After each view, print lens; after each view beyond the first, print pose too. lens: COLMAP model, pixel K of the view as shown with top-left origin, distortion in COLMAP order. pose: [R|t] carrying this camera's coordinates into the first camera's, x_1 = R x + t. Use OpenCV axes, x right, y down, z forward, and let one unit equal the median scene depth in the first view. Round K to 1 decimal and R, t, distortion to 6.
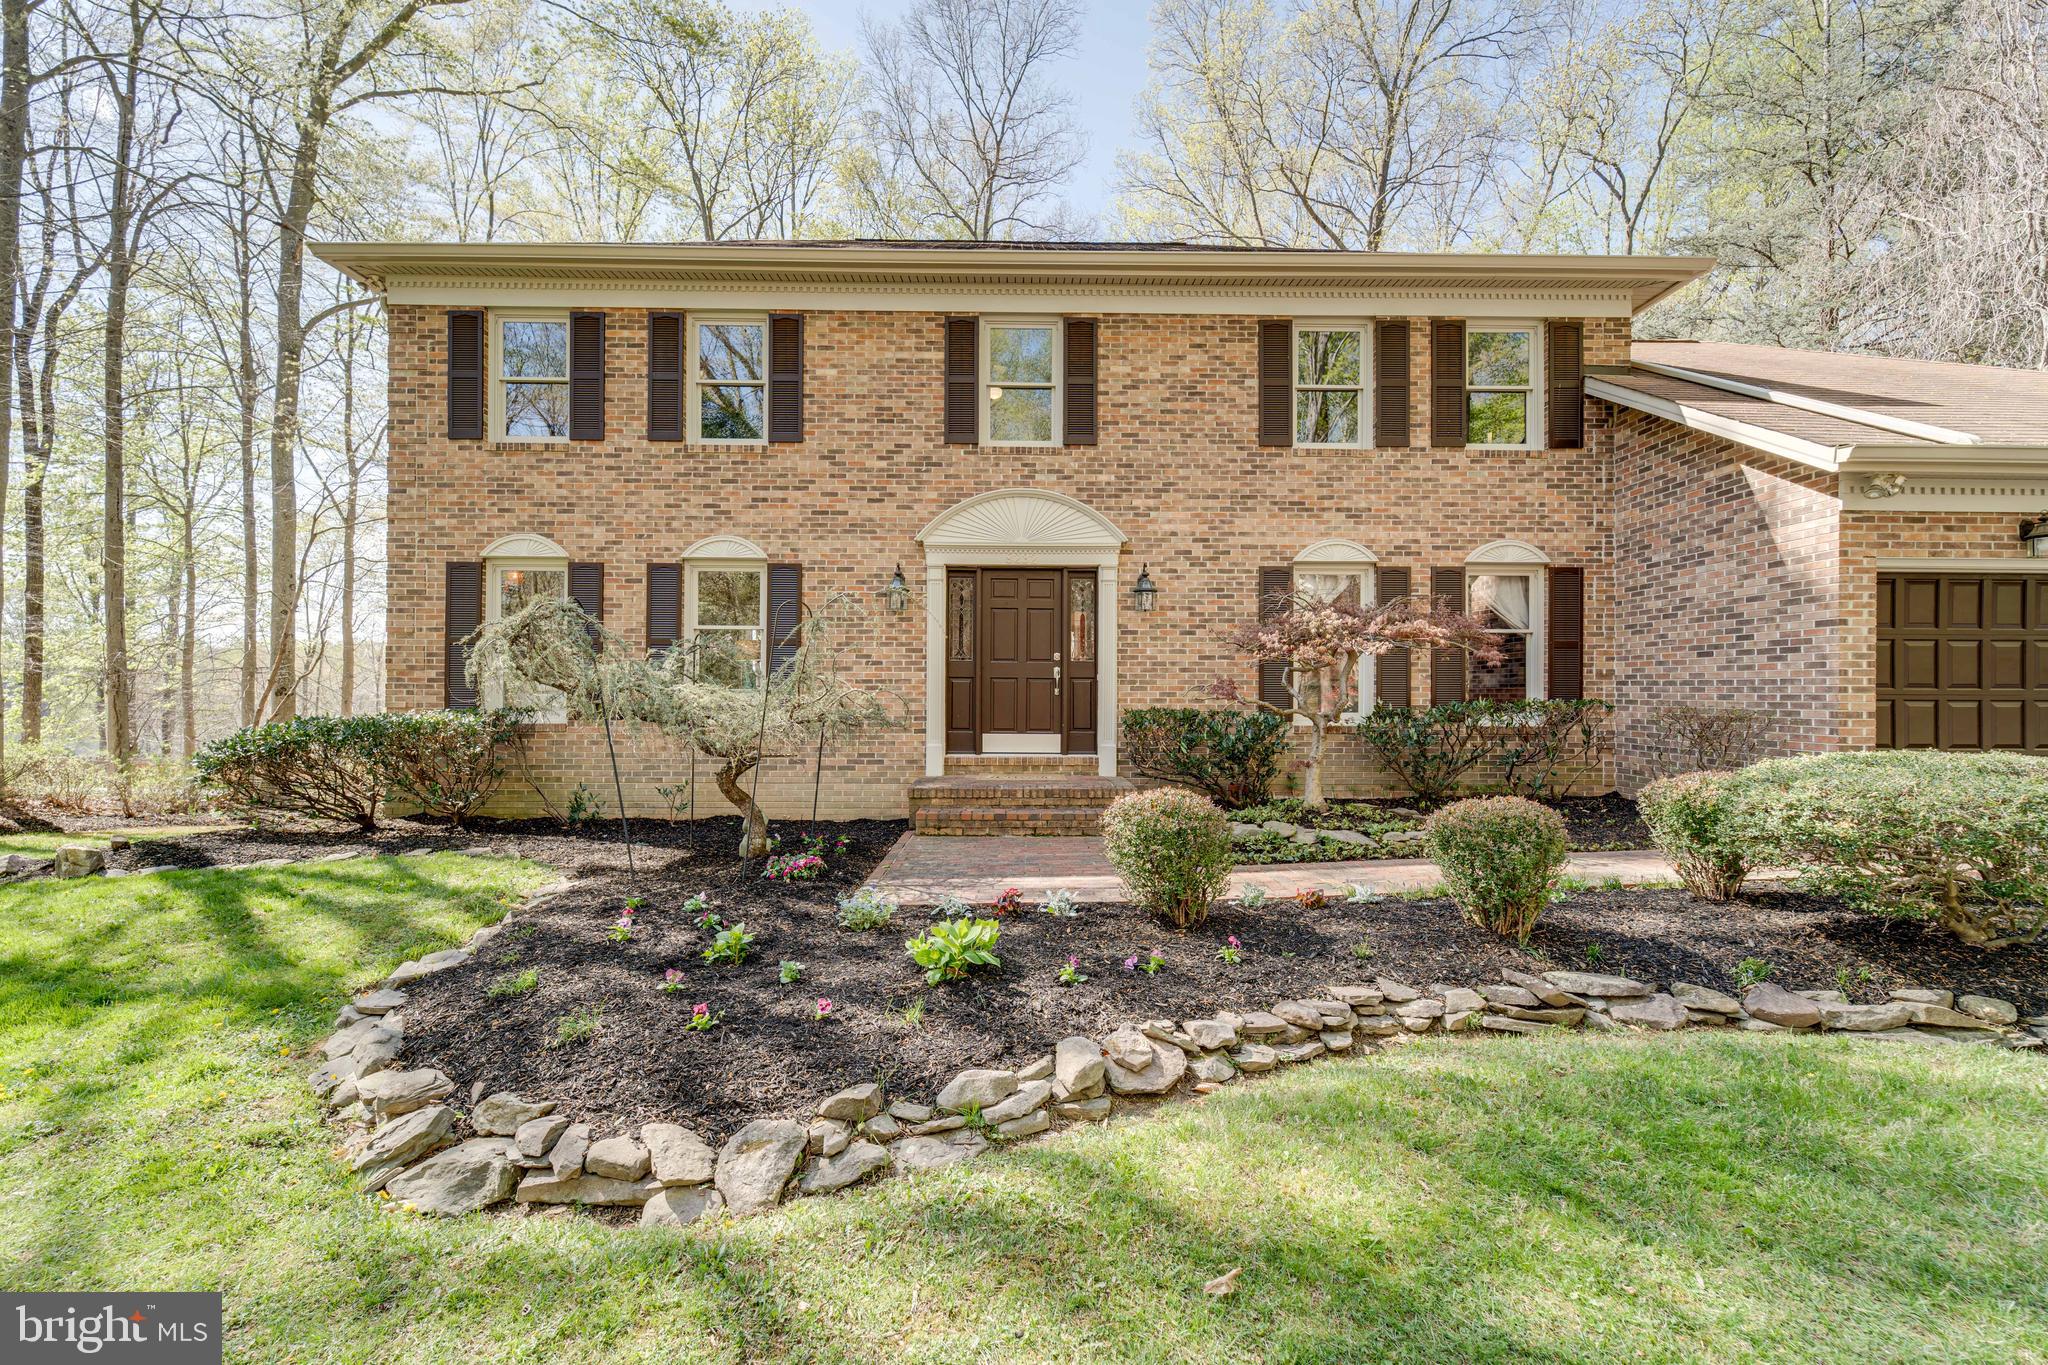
lens RADIAL K [[832.0, 0, 1018.3], [0, 832.0, 685.7], [0, 0, 1]] dist [-0.001382, -0.000155]
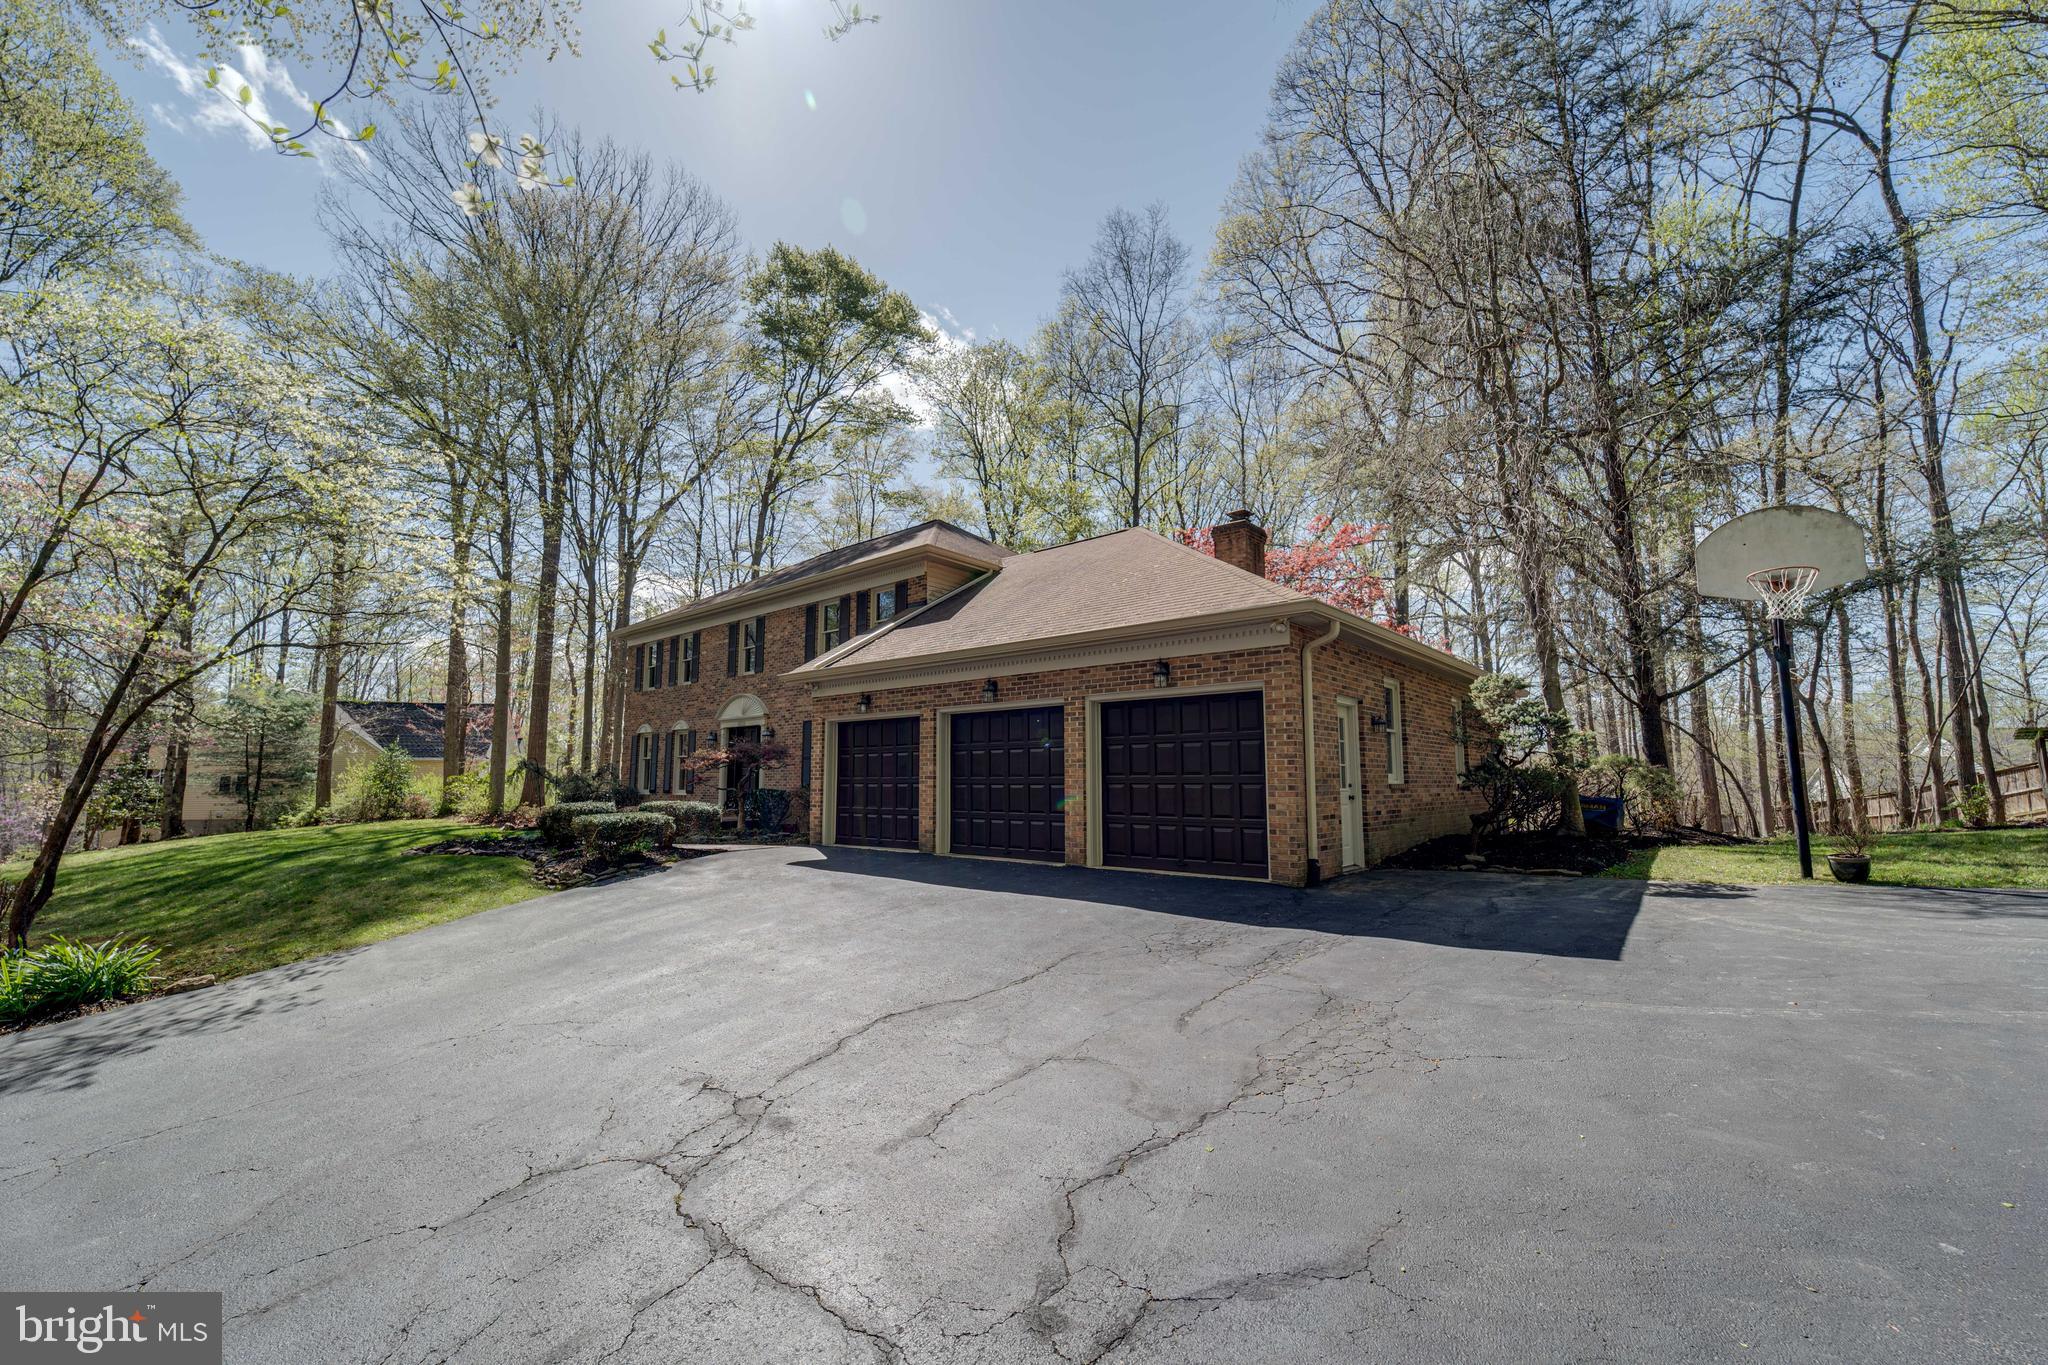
lens RADIAL K [[832.0, 0, 1018.3], [0, 832.0, 685.7], [0, 0, 1]] dist [-0.001382, -0.000155]
pose [[0.735251, -0.078838, -0.673195, 2.130468], [0.003955, 0.993694, -0.112053, 0.005811], [0.677784, 0.079725, 0.730926, -0.183442]]
